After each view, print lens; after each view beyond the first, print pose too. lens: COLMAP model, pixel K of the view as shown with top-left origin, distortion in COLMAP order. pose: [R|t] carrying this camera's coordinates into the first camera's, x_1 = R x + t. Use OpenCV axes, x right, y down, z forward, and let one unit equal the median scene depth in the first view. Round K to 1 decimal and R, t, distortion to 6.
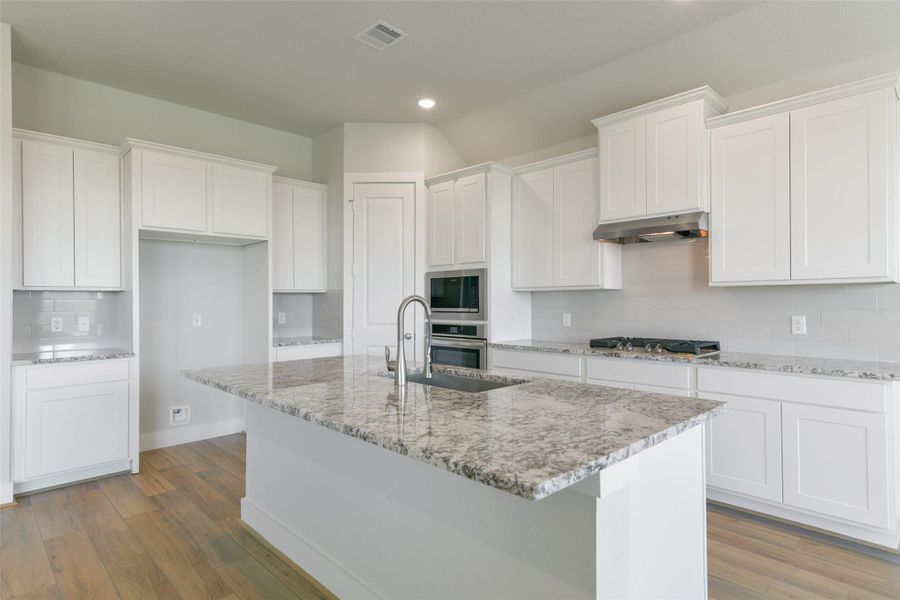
lens RADIAL K [[491.6, 0, 450.0], [0, 491.6, 300.0], [0, 0, 1]] dist [0.016785, 0.000432]
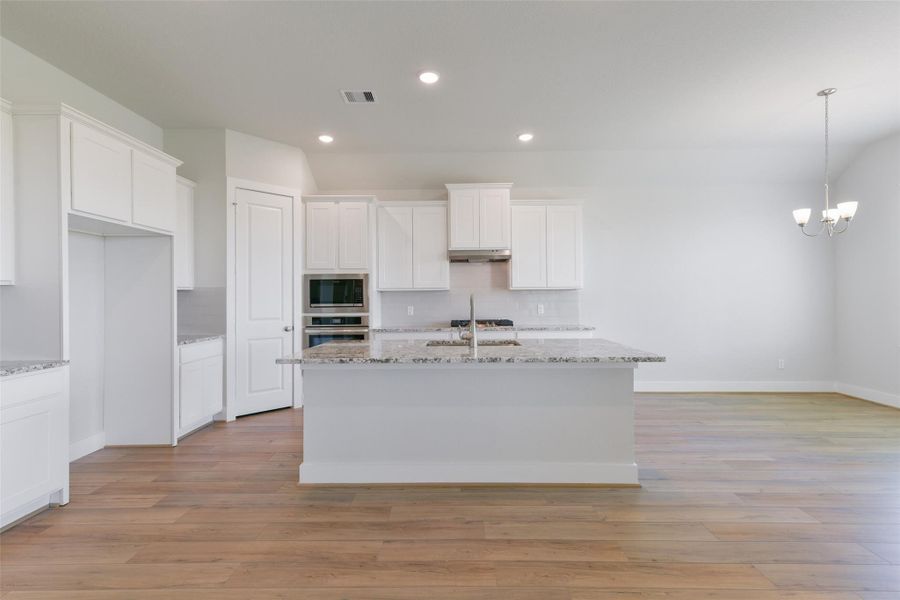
lens RADIAL K [[425.0, 0, 452.4], [0, 425.0, 296.6], [0, 0, 1]] dist [0.021257, 0.000087]
pose [[0.706612, 0.001305, 0.707600, -0.586037], [0.002242, 0.999989, -0.004083, 0.003151], [-0.707598, 0.004472, 0.706602, 0.016109]]
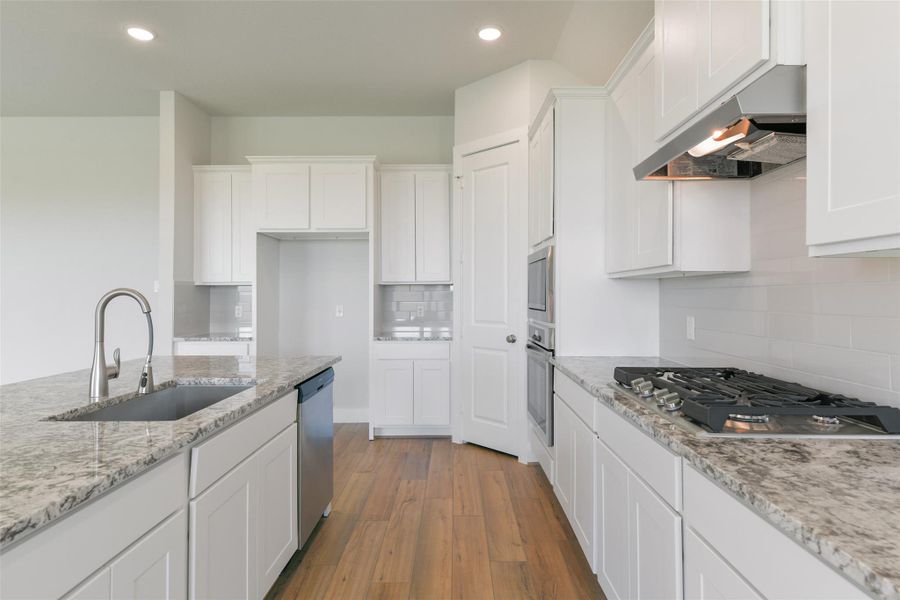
lens RADIAL K [[491.6, 0, 450.0], [0, 491.6, 300.0], [0, 0, 1]] dist [0.016785, 0.000432]
pose [[0.708205, 0.010296, -0.705932, 0.448810], [0.002107, 0.999858, 0.016696, -0.001547], [0.706004, -0.013311, 0.708083, 0.422403]]
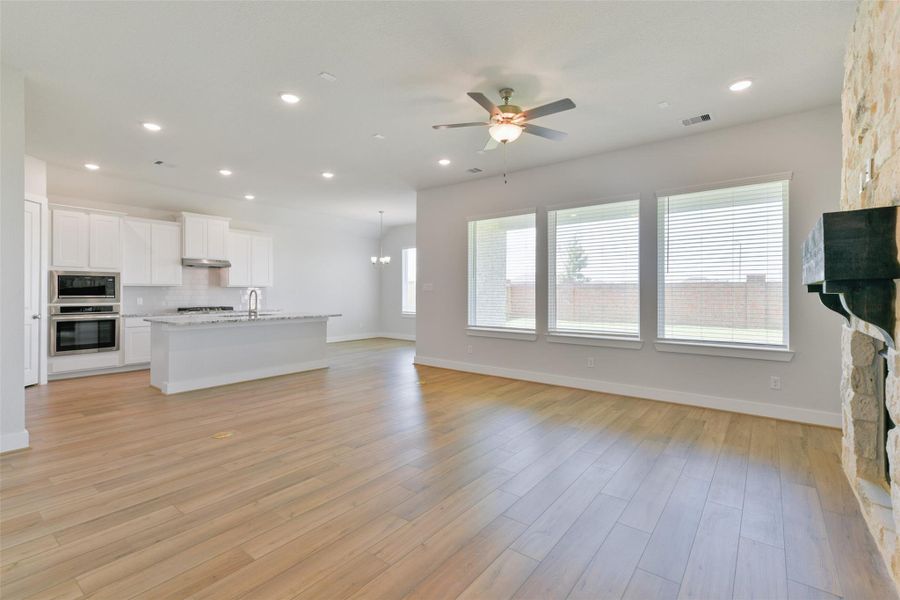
lens RADIAL K [[405.2, 0, 451.3], [0, 405.2, 293.8], [0, 0, 1]] dist [0.013613, 0.000168]
pose [[-0.139382, -0.001650, 0.990237, -1.529224], [-0.007984, 0.999968, 0.000542, 0.001155], [-0.990207, -0.007831, -0.139390, 0.031525]]
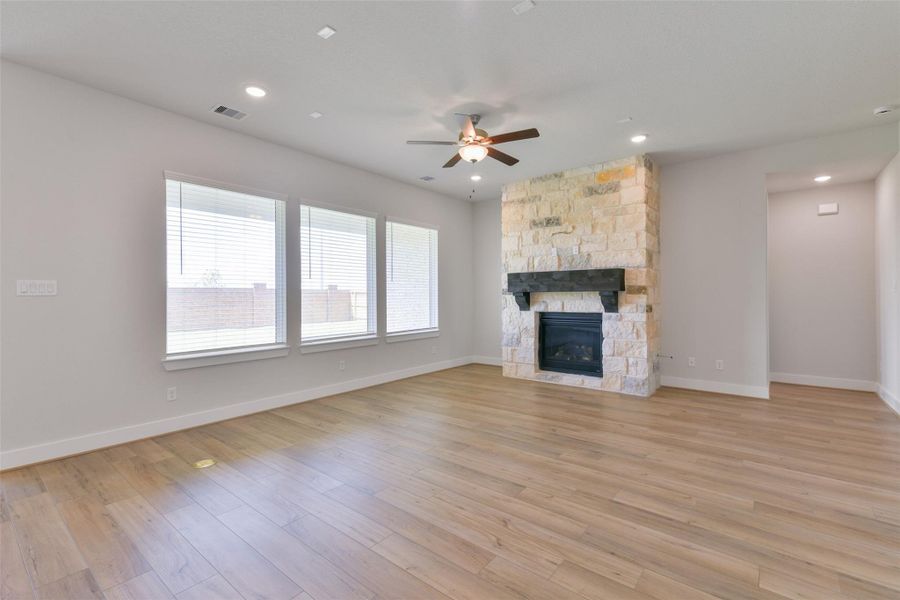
lens RADIAL K [[405.2, 0, 451.3], [0, 405.2, 293.8], [0, 0, 1]] dist [0.013613, 0.000168]
pose [[-0.992862, 0.010228, -0.118829, -0.568341], [0.011513, 0.999882, -0.010126, 0.004703], [0.118712, -0.011422, -0.992863, 0.704168]]
